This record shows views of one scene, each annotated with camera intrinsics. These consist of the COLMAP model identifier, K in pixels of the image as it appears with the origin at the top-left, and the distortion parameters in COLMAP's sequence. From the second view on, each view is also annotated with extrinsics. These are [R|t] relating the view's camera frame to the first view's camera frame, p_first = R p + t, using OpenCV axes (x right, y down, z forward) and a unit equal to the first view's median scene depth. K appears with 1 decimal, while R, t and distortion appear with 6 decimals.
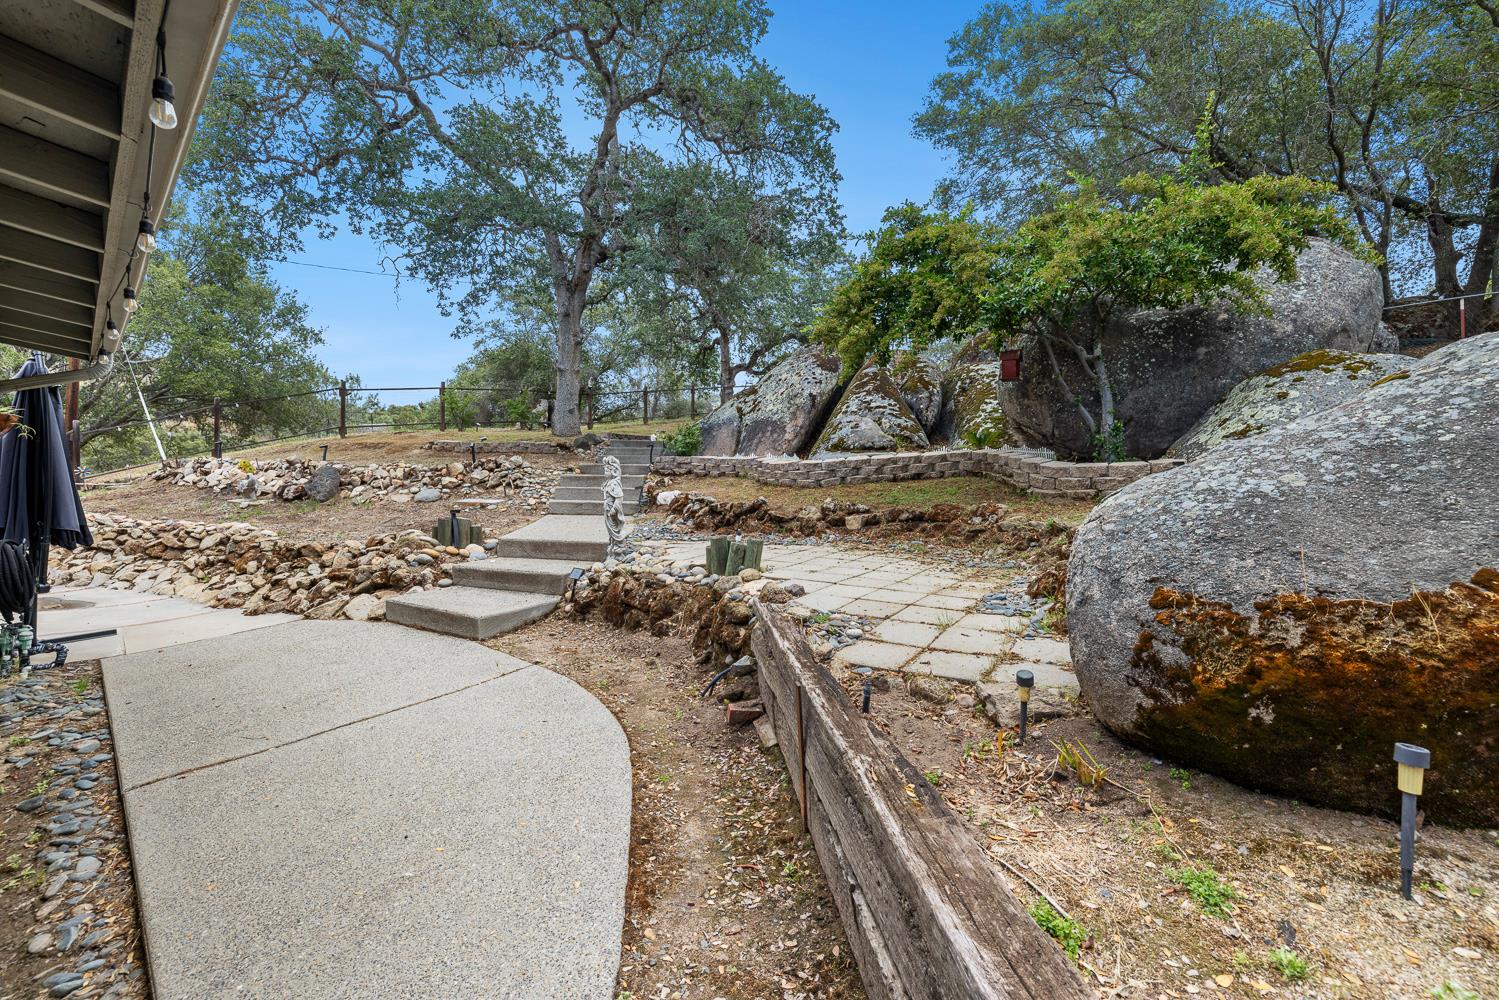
lens RADIAL K [[640.5, 0, 748.4], [0, 640.5, 494.6], [0, 0, 1]] dist [0.002511, 0.000272]
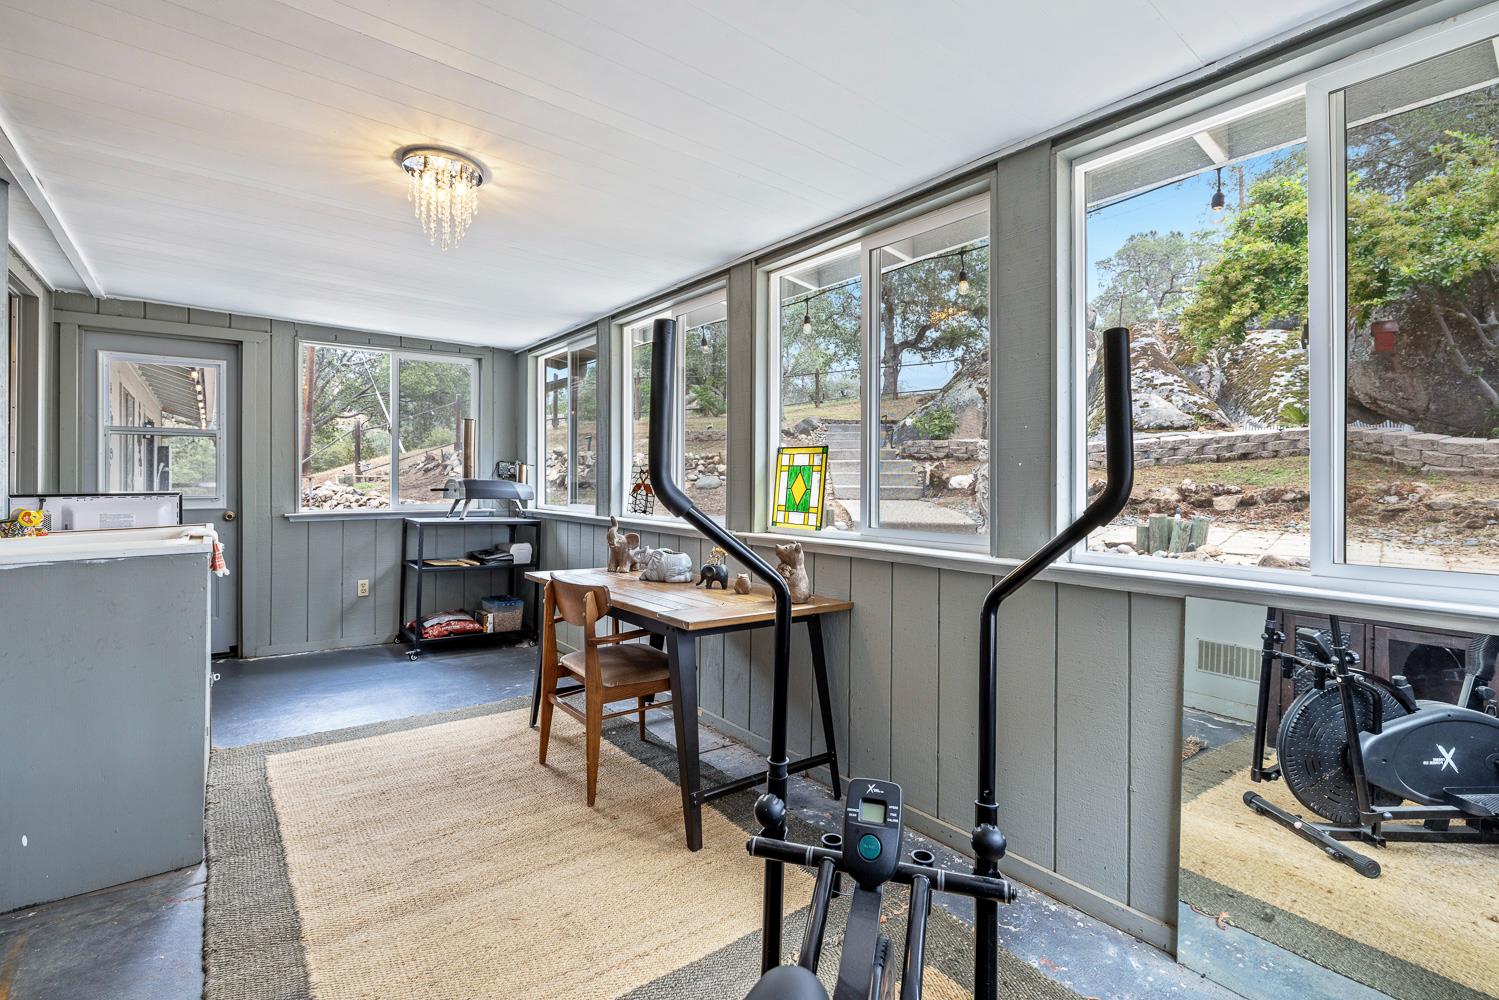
lens RADIAL K [[690.3, 0, 749.7], [0, 690.3, 480.9], [0, 0, 1]] dist [-0.011129, -0.000055]
pose [[0.987886, -0.010974, -0.154791, -0.306436], [0.010852, 0.999940, -0.001634, 0.002090], [0.154799, -0.000066, 0.987946, -0.123640]]
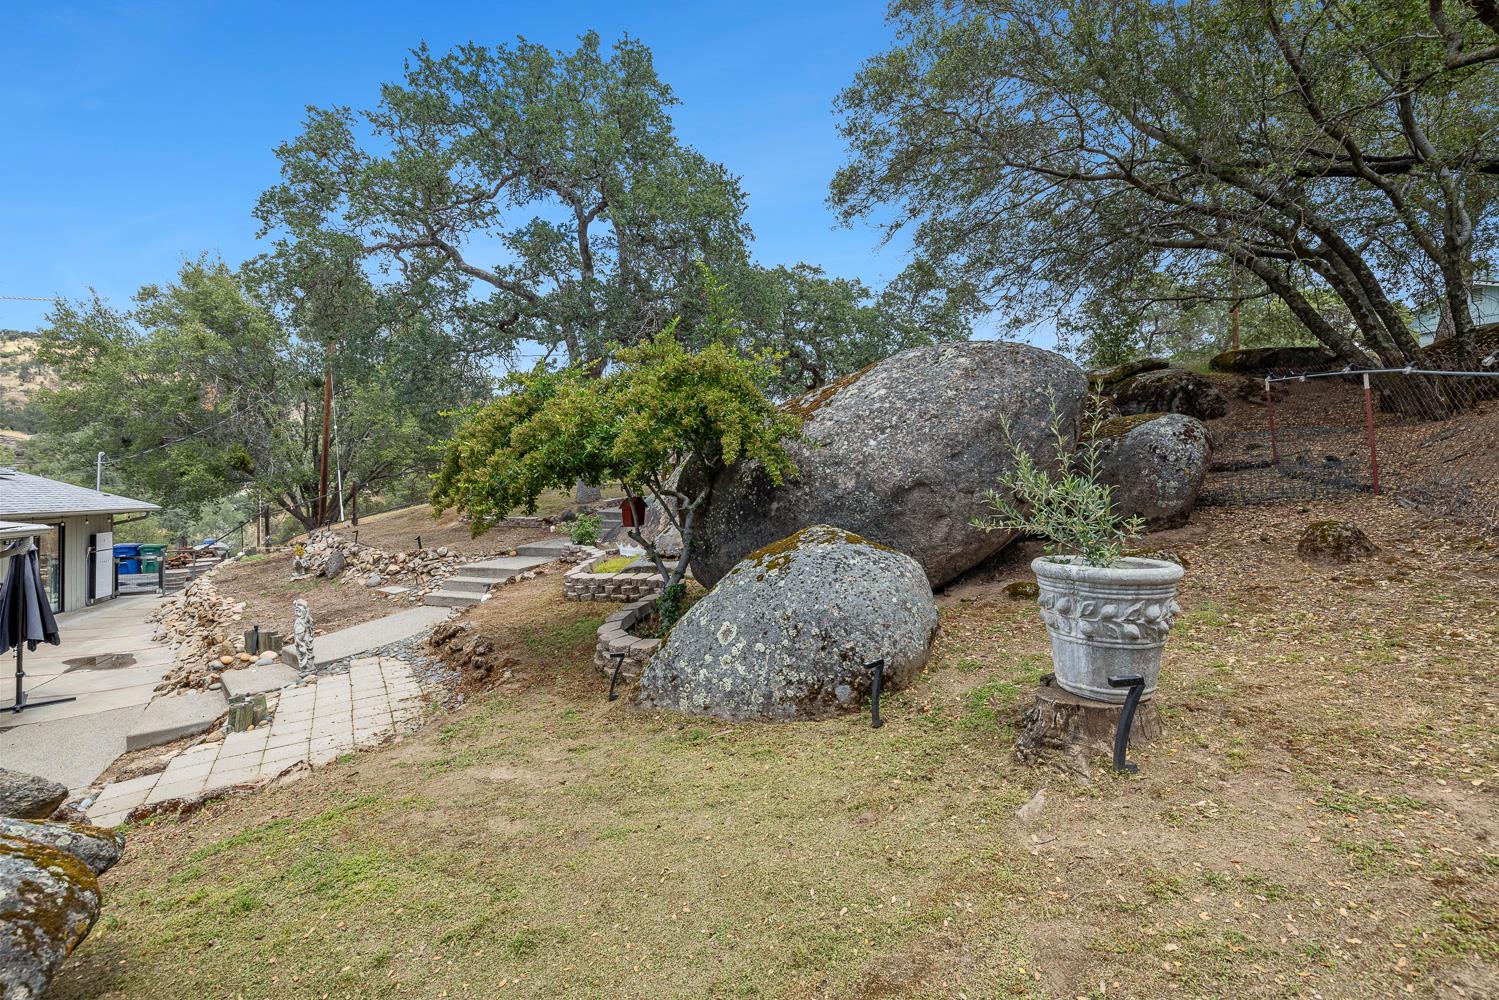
lens RADIAL K [[640.5, 0, 748.4], [0, 640.5, 494.6], [0, 0, 1]] dist [0.002511, 0.000272]
pose [[0.919757, -0.008387, -0.392399, 0.816147], [0.007486, 0.999965, -0.003827, -0.188361], [0.392417, 0.000583, 0.919787, 0.124083]]
